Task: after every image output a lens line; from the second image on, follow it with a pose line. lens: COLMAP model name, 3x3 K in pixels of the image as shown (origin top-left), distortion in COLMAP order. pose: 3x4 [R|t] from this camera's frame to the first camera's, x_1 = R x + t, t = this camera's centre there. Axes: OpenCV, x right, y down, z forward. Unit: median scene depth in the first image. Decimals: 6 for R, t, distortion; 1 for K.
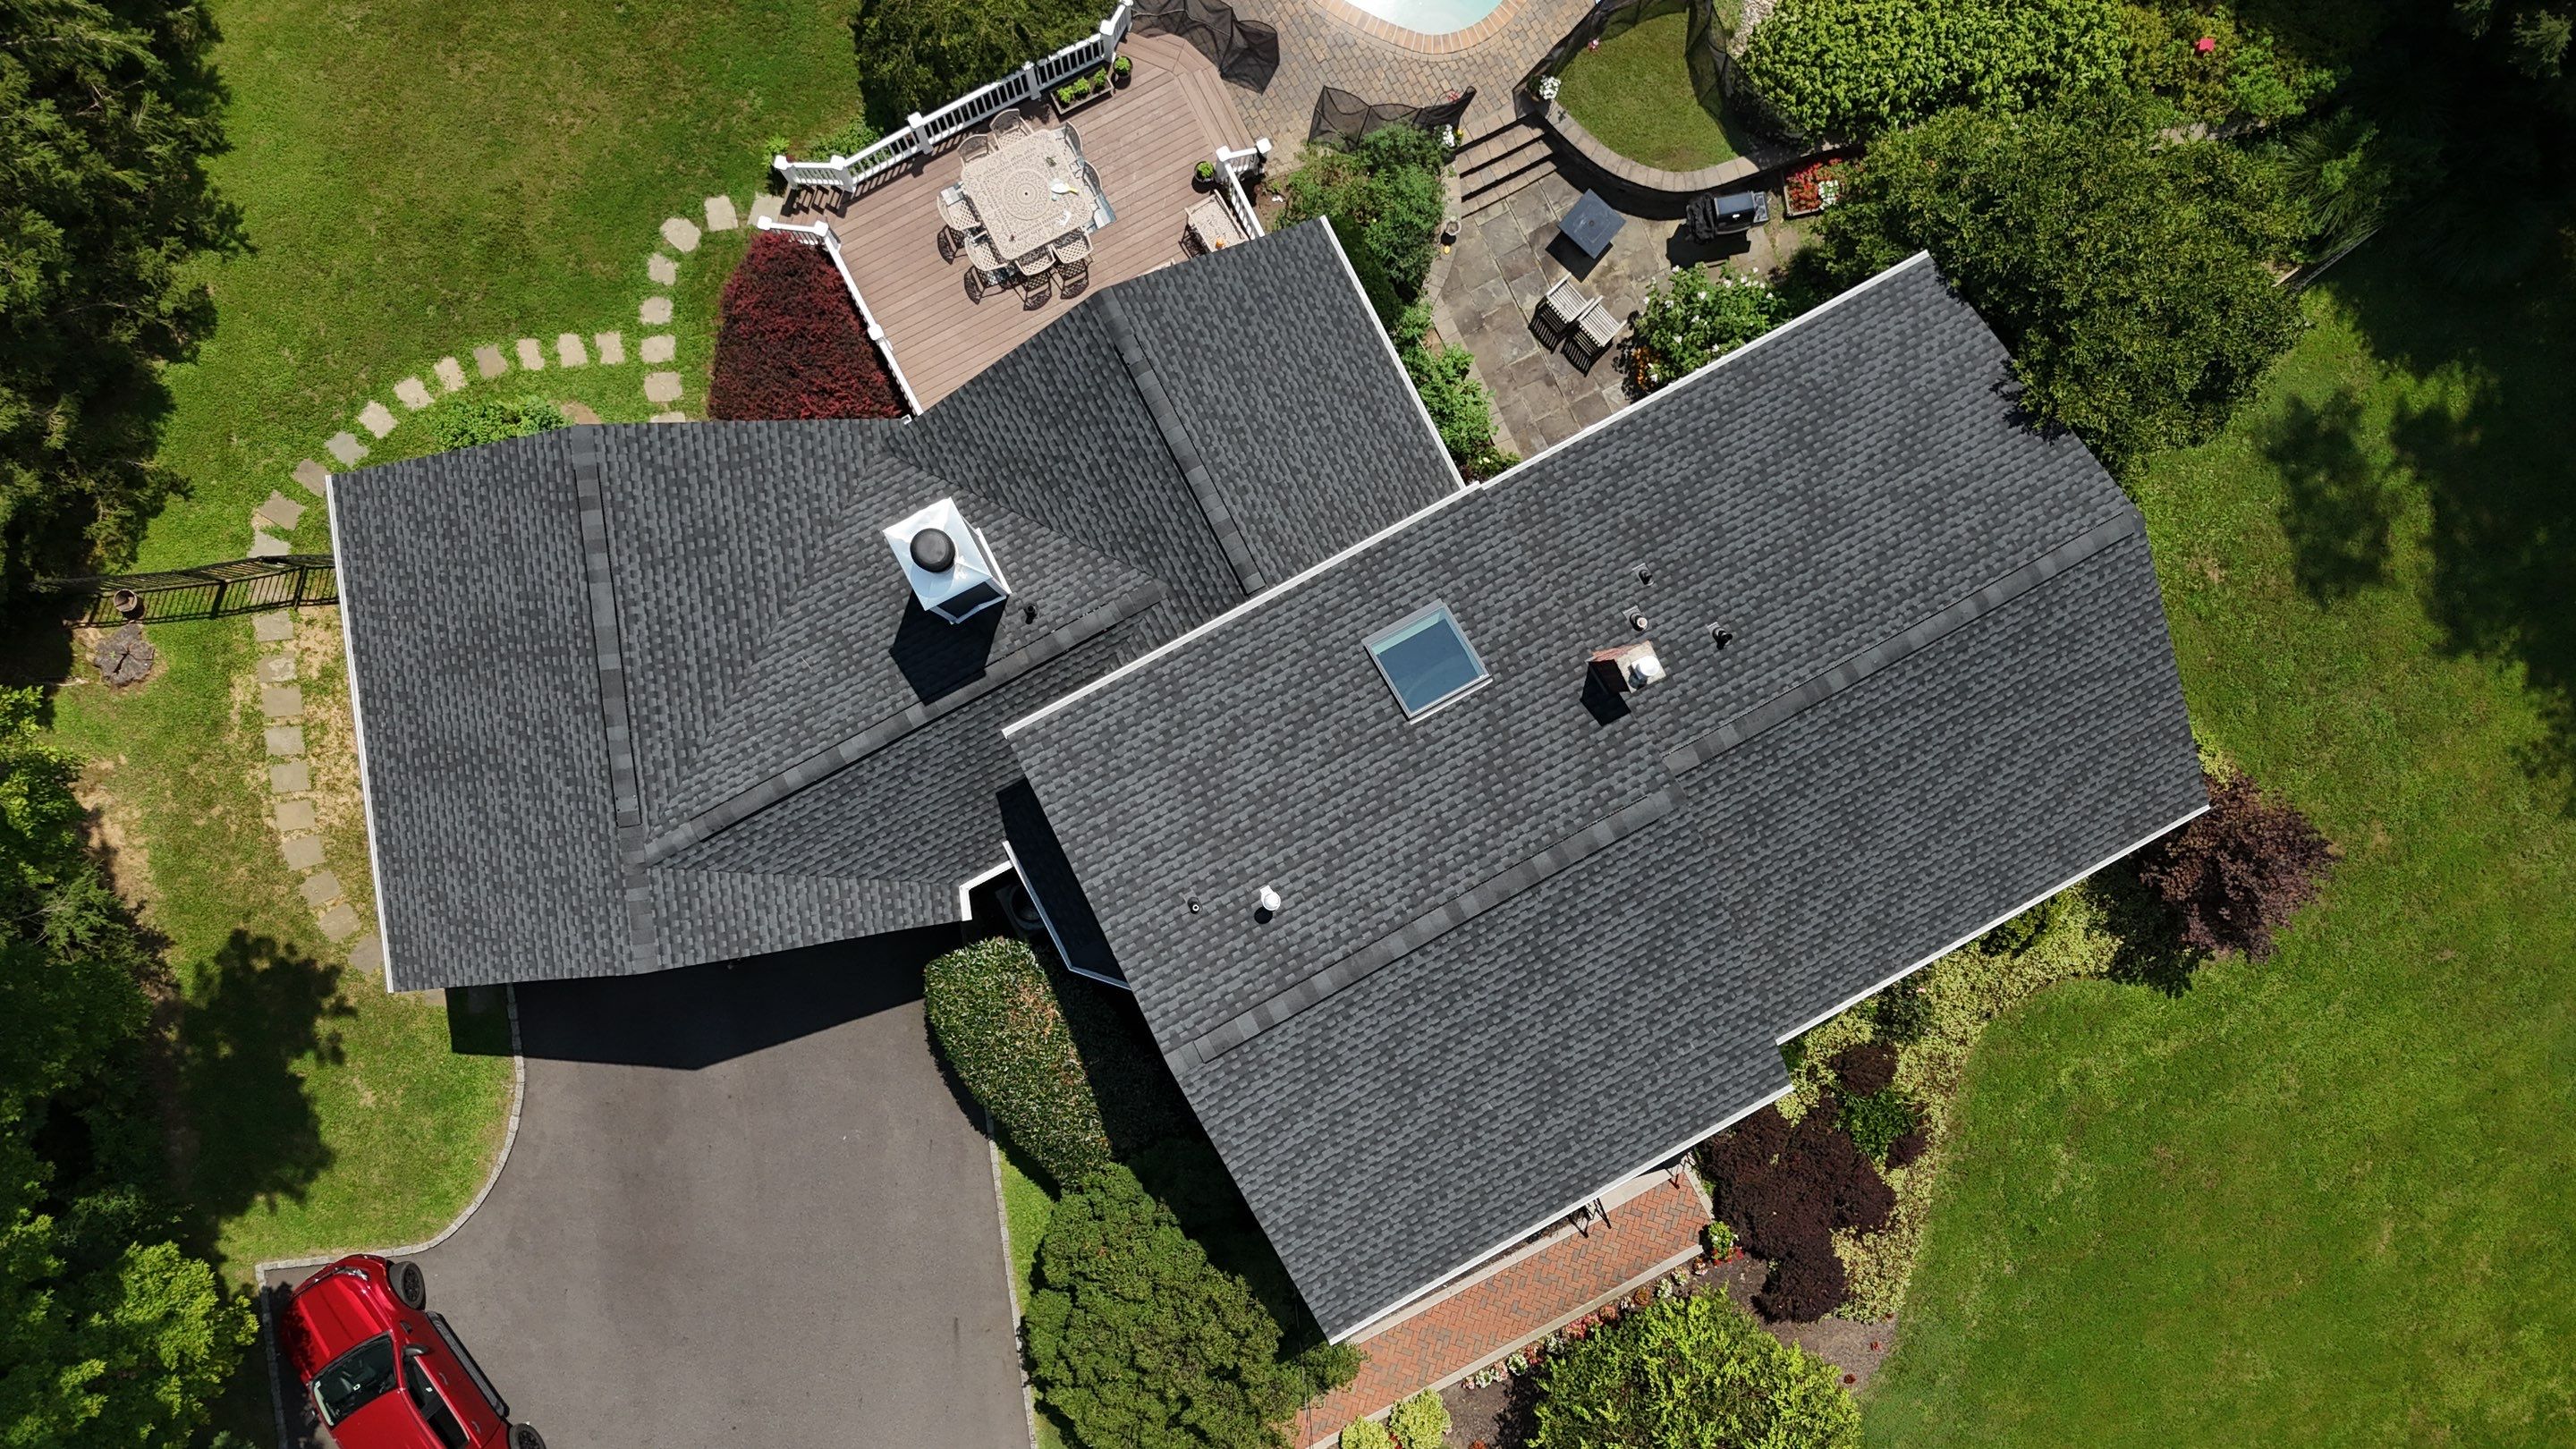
lens RADIAL K [[1873.0, 0, 1288.0], [0, 1873.0, 724.5], [0, 0, 1]] dist [0.108032, -0.145218]
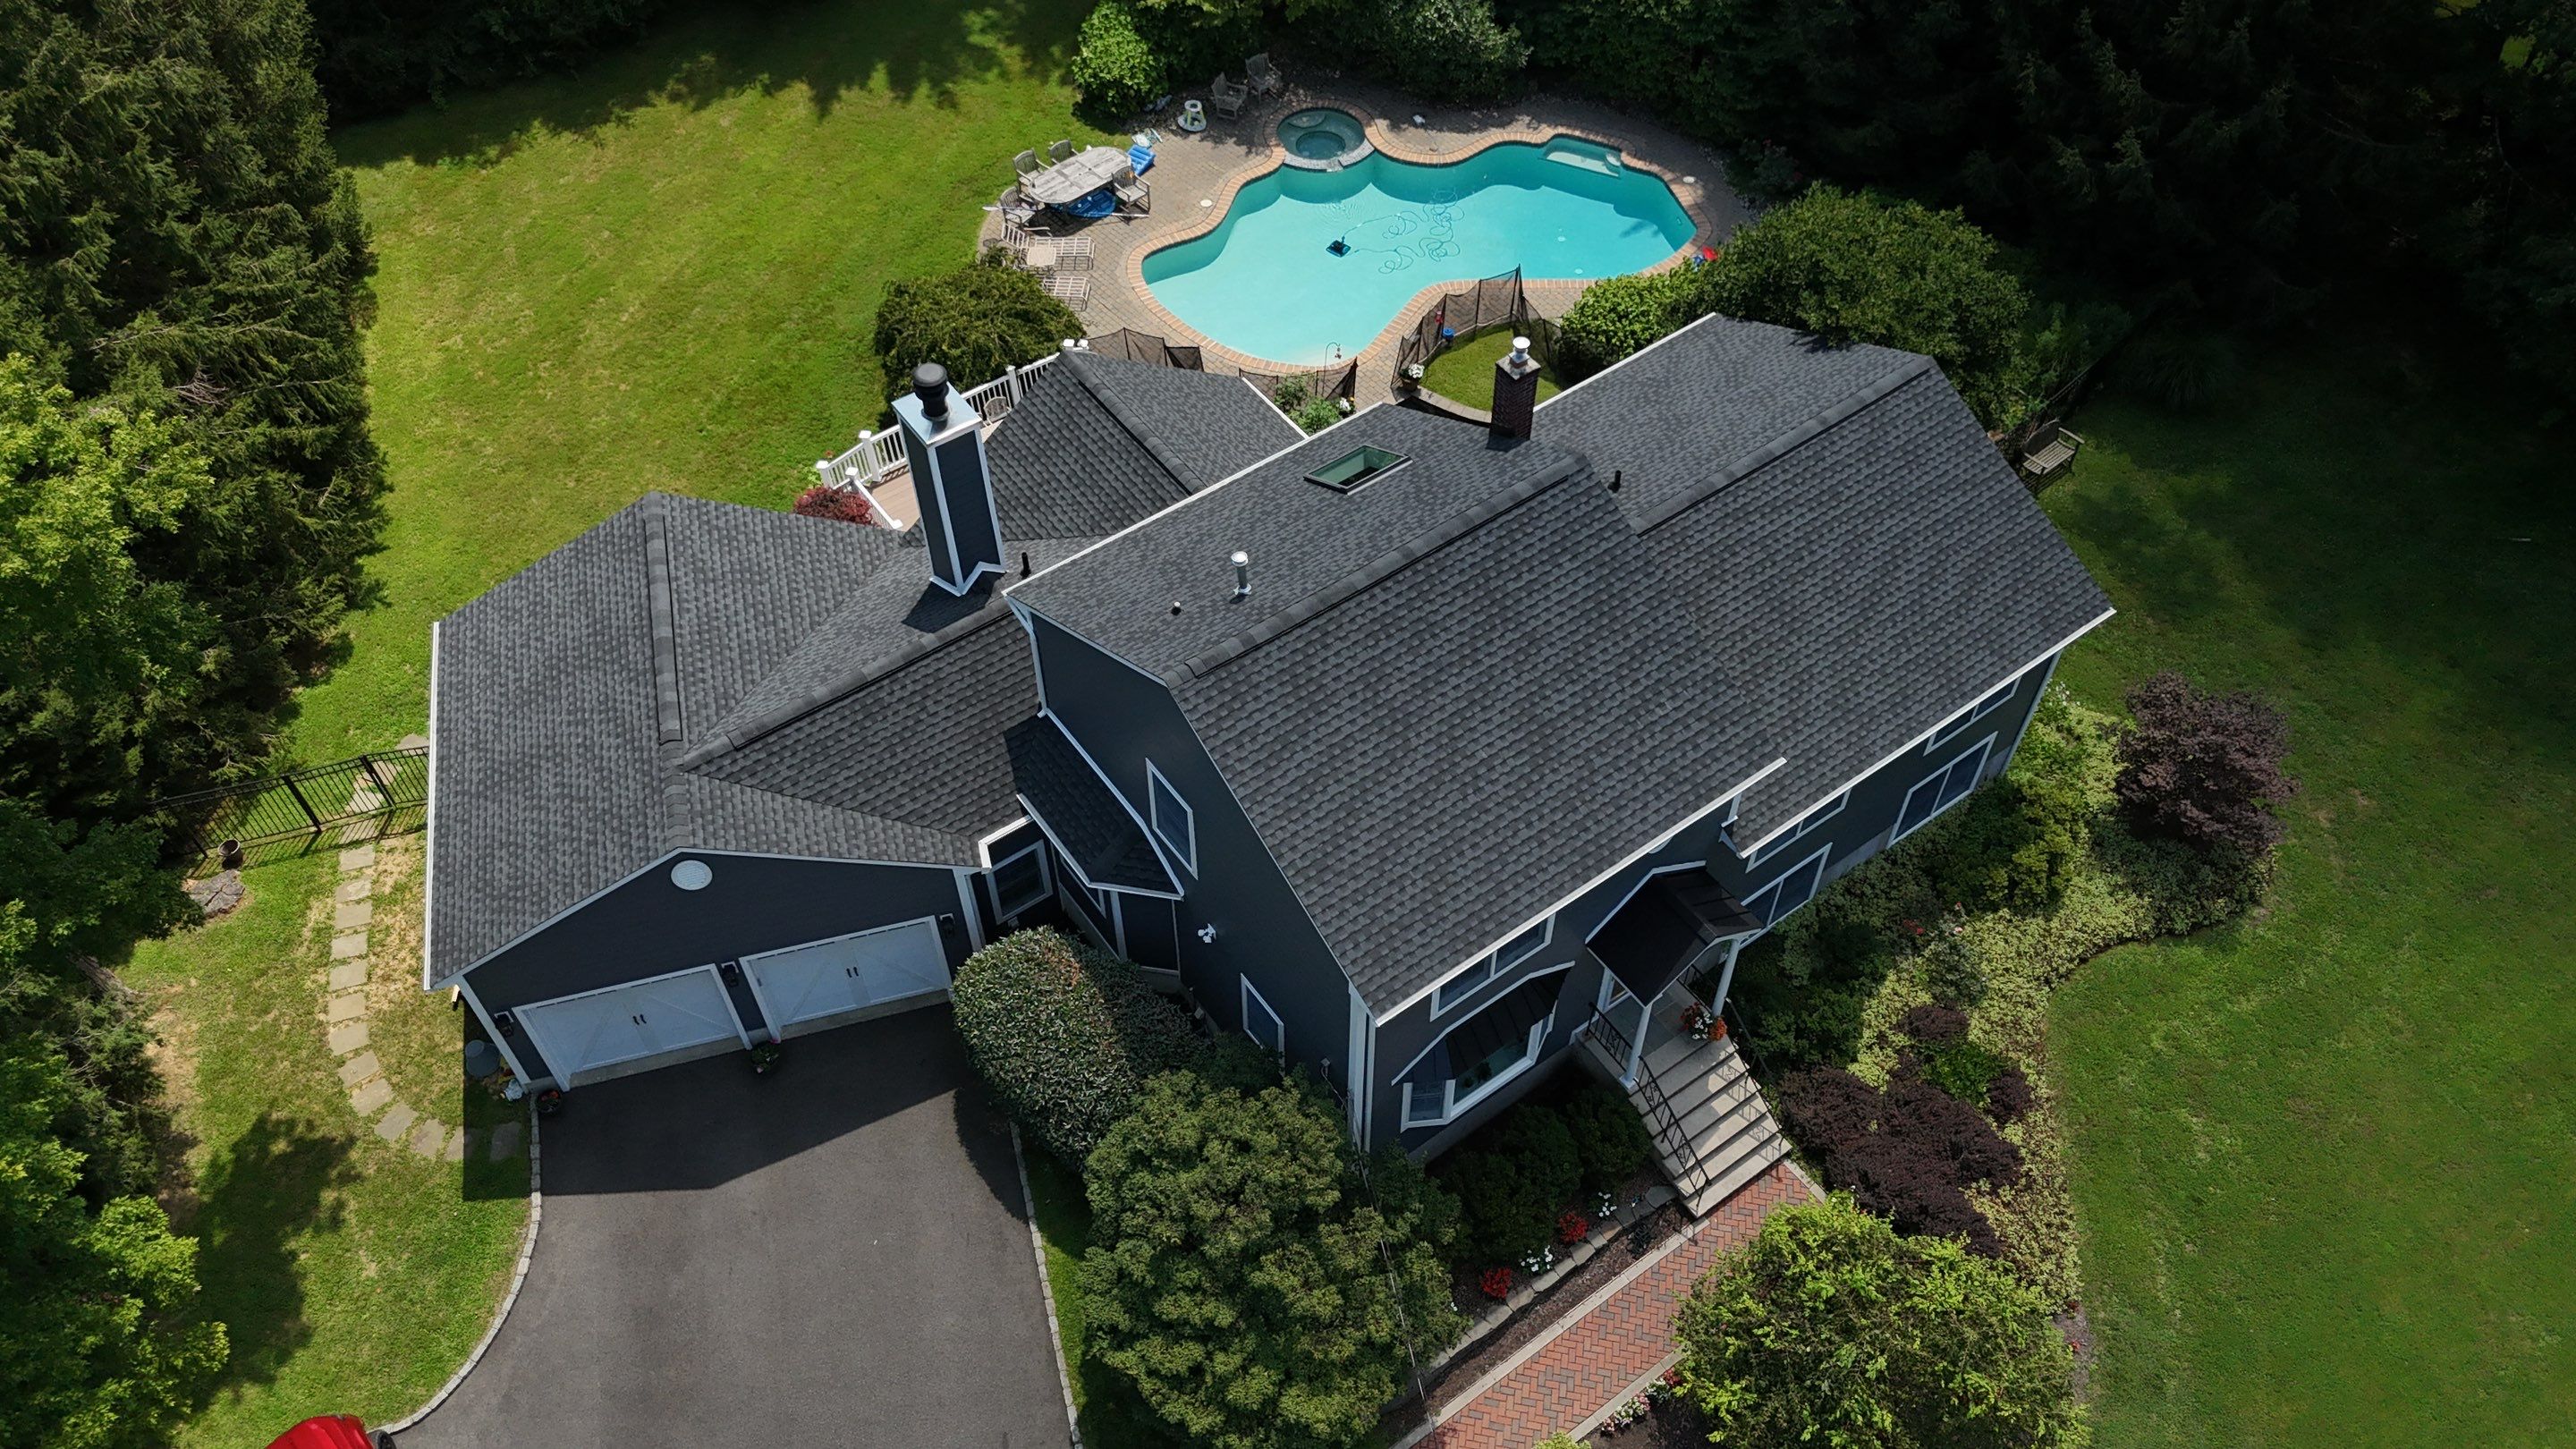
lens RADIAL K [[1931.4, 0, 1300.9], [0, 1931.4, 856.7], [0, 0, 1]] dist [0.128611, -0.196954]
pose [[0.987103, -0.158813, 0.020155, -0.021293], [0.136934, 0.772405, -0.620193, 0.842155], [0.082927, 0.614954, 0.784190, 0.181926]]
